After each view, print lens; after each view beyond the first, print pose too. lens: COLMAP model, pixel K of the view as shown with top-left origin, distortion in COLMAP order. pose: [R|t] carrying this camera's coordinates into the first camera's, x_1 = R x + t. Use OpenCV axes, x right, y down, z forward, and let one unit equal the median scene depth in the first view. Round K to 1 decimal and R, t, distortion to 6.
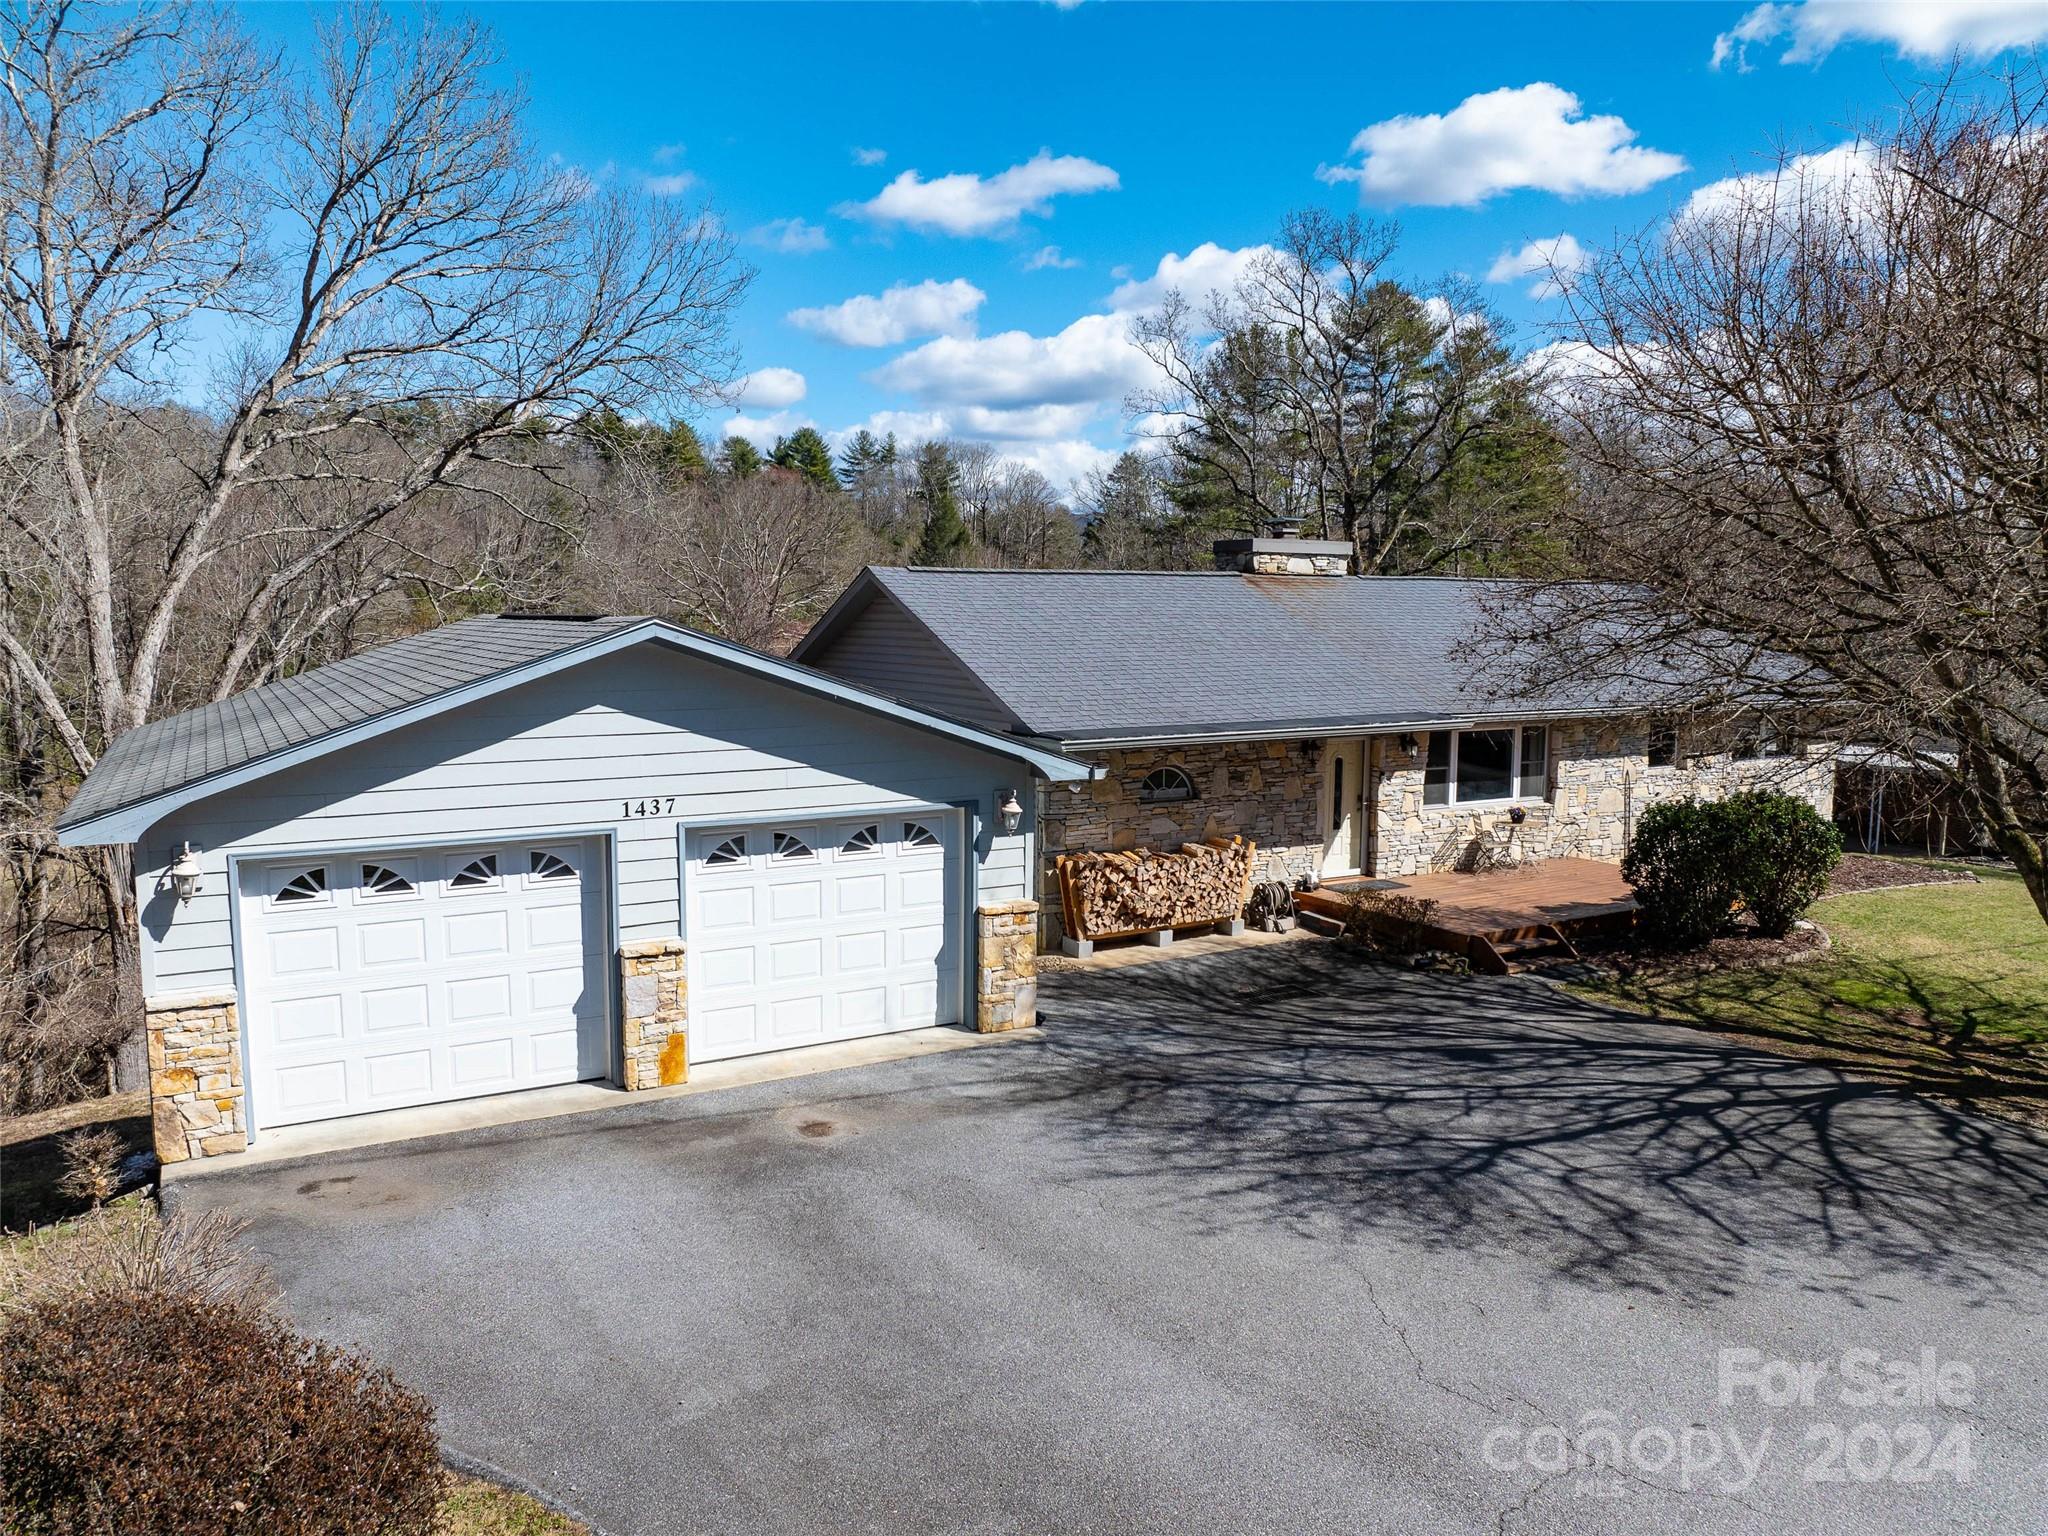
lens RADIAL K [[1426.0, 0, 1024.0], [0, 1426.0, 768.0], [0, 0, 1]] dist [-0.034910, -0.003111]
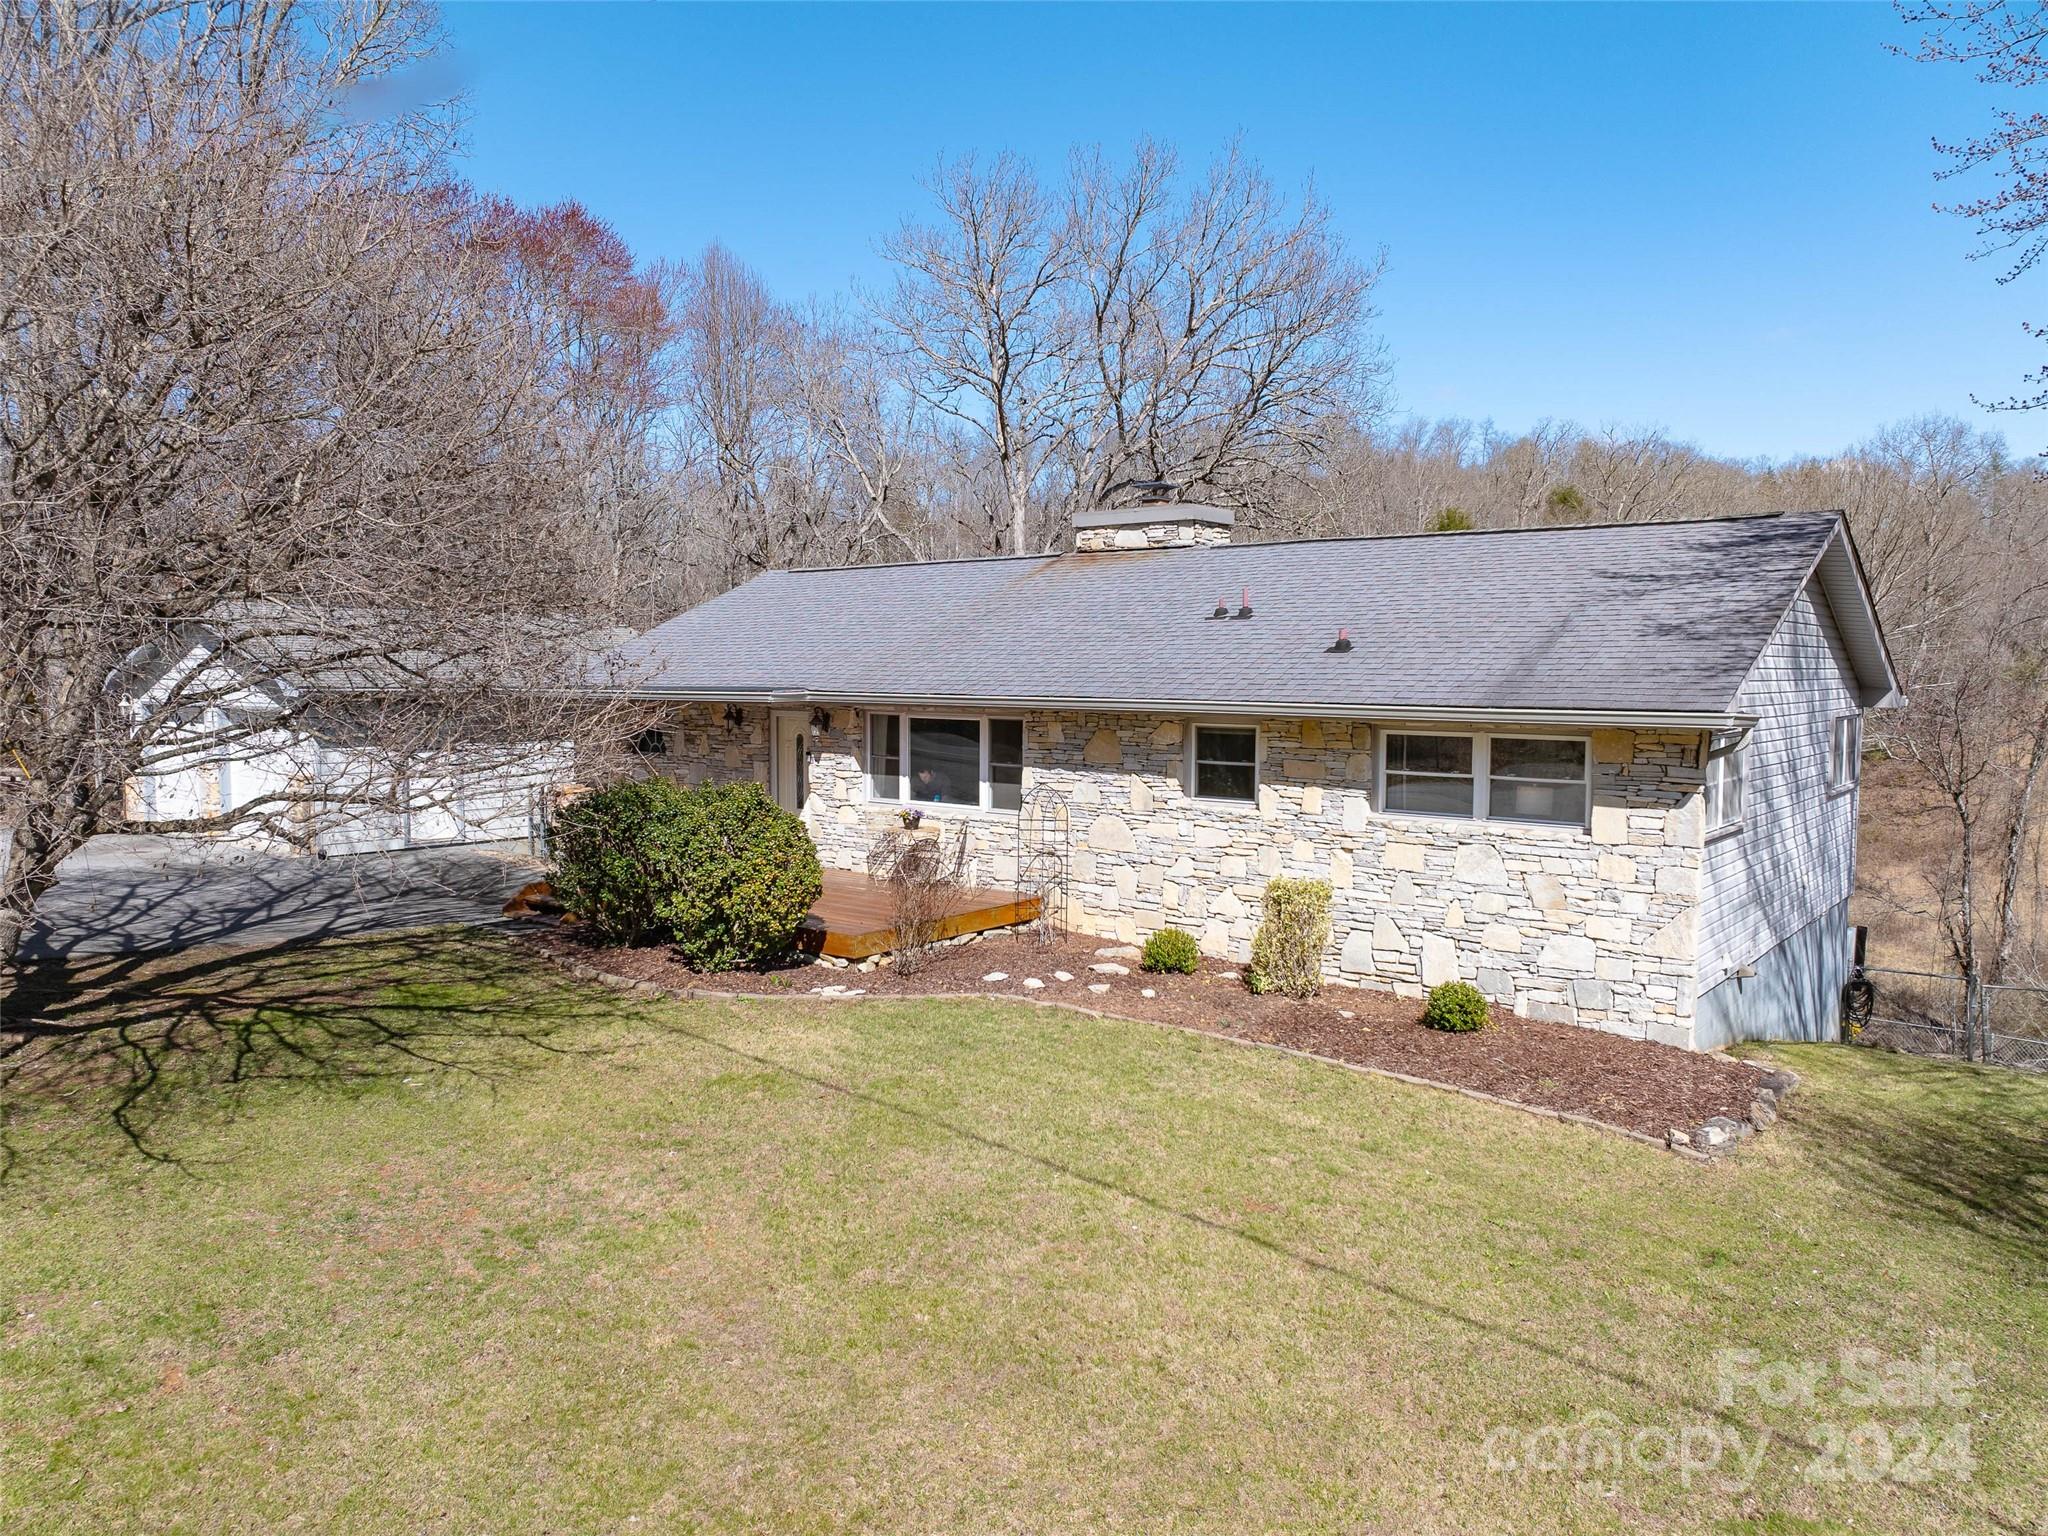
lens RADIAL K [[1426.0, 0, 1024.0], [0, 1426.0, 768.0], [0, 0, 1]] dist [-0.034910, -0.003111]
pose [[0.358139, 0.063769, -0.931488, 1.120383], [-0.104672, 0.994118, 0.027812, -0.026077], [0.927783, 0.087540, 0.362707, 0.740257]]
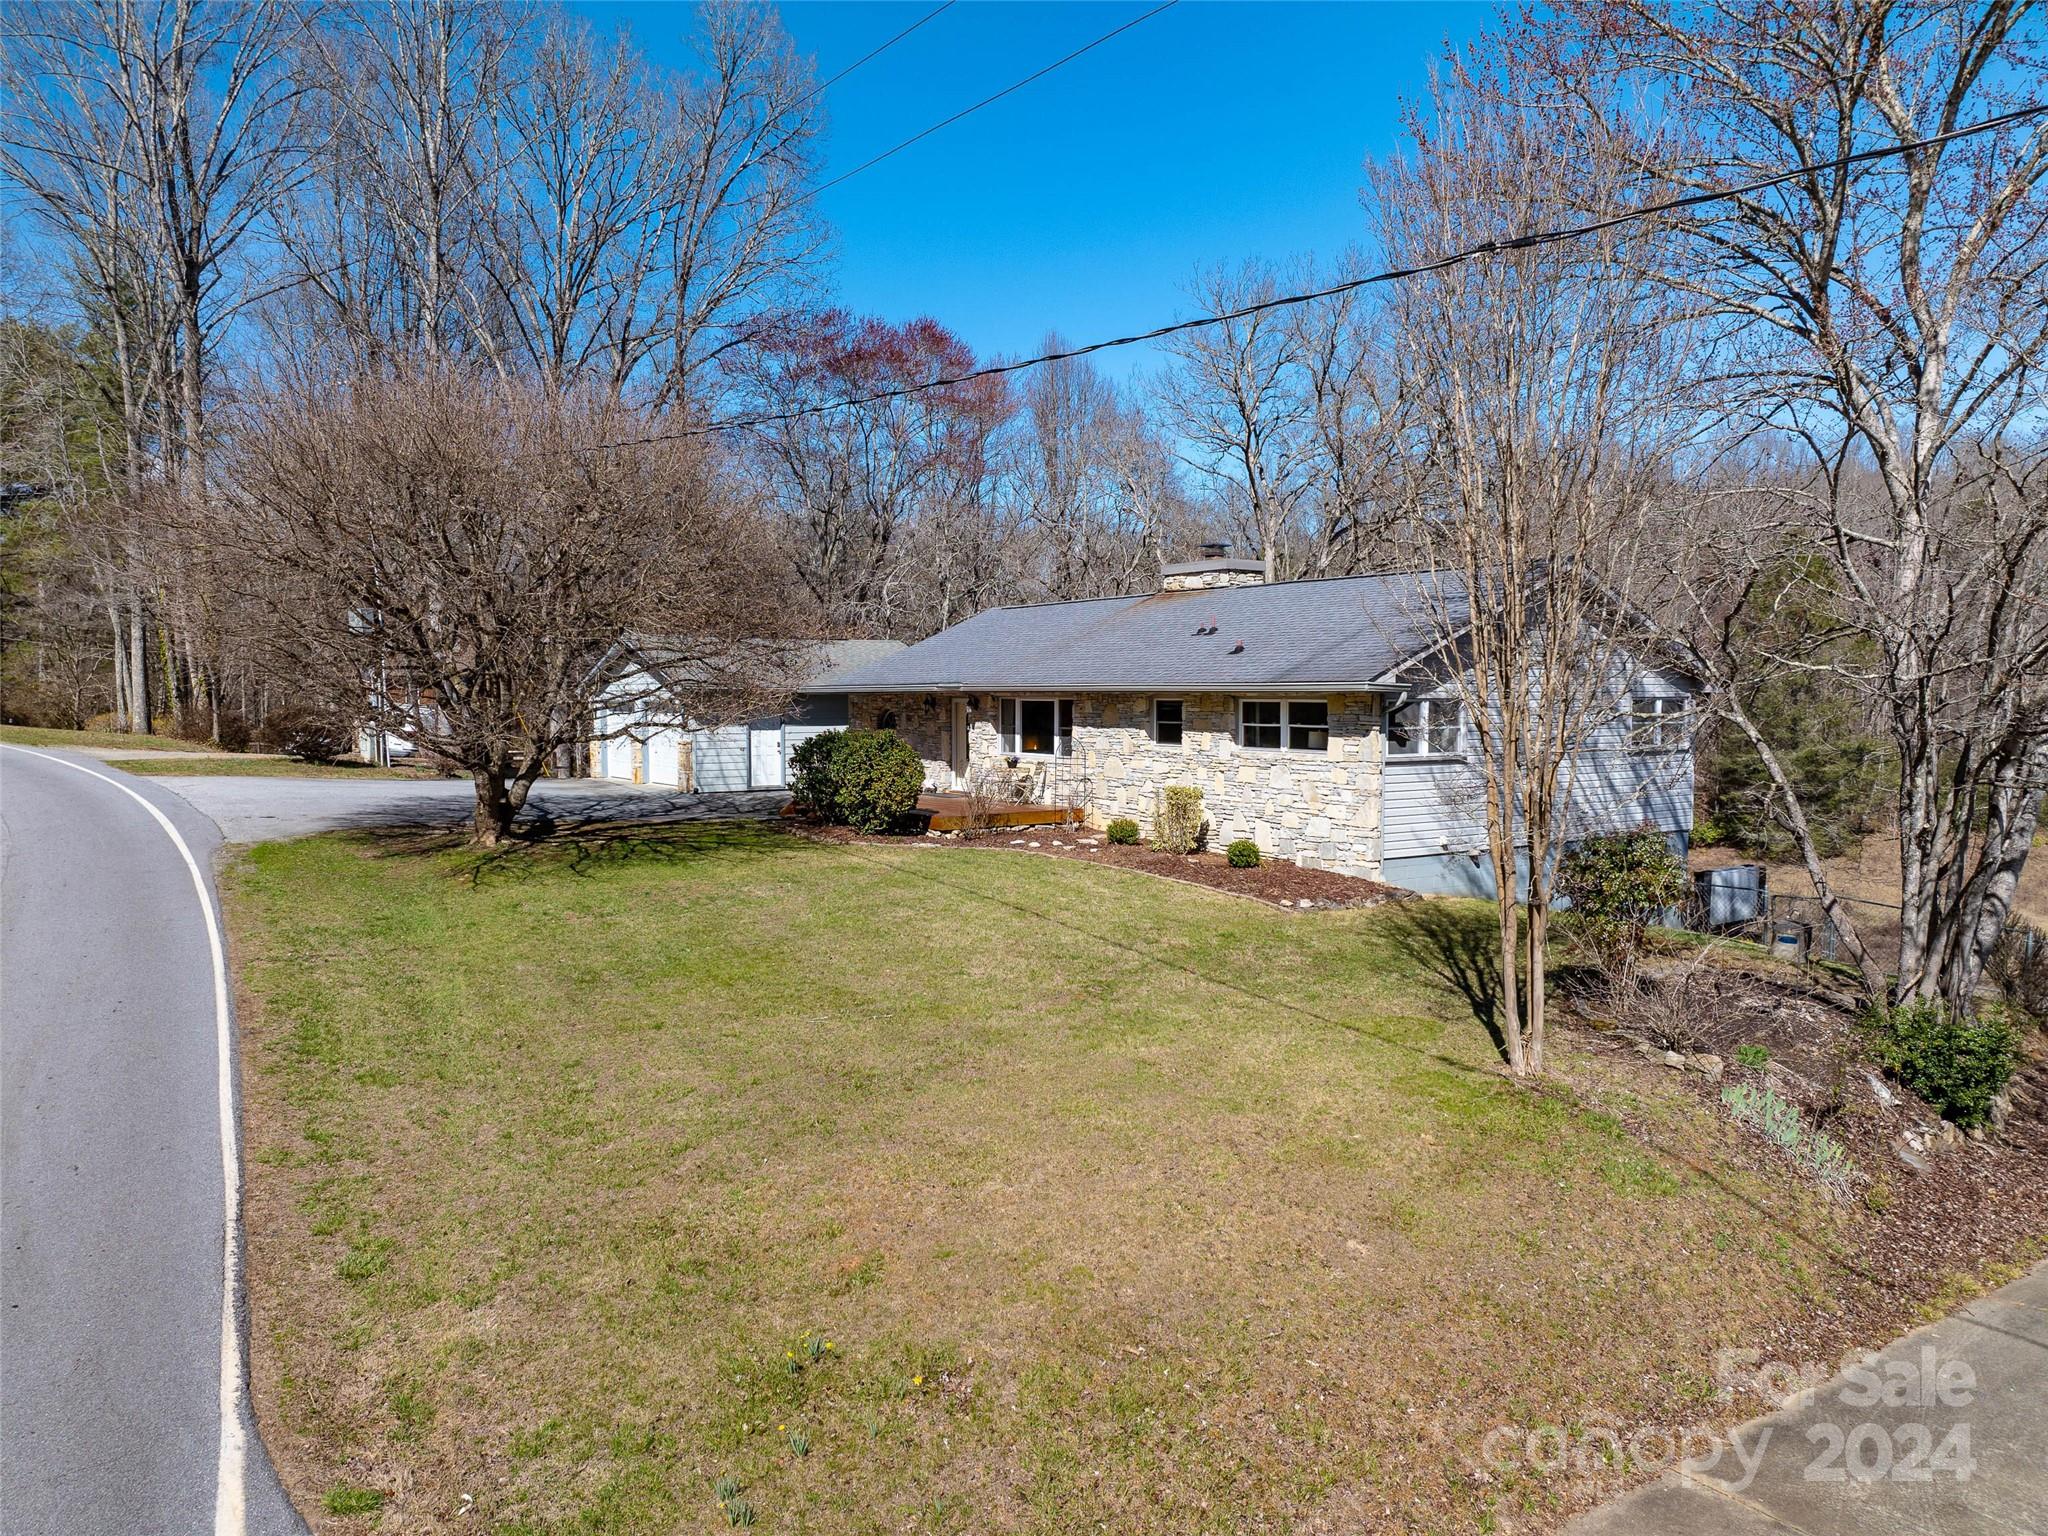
lens RADIAL K [[1426.0, 0, 1024.0], [0, 1426.0, 768.0], [0, 0, 1]] dist [-0.034910, -0.003111]
pose [[0.073926, 0.046876, -0.996161, 1.654170], [-0.109263, 0.993262, 0.038631, -0.013872], [0.991260, 0.105988, 0.078550, 0.887047]]
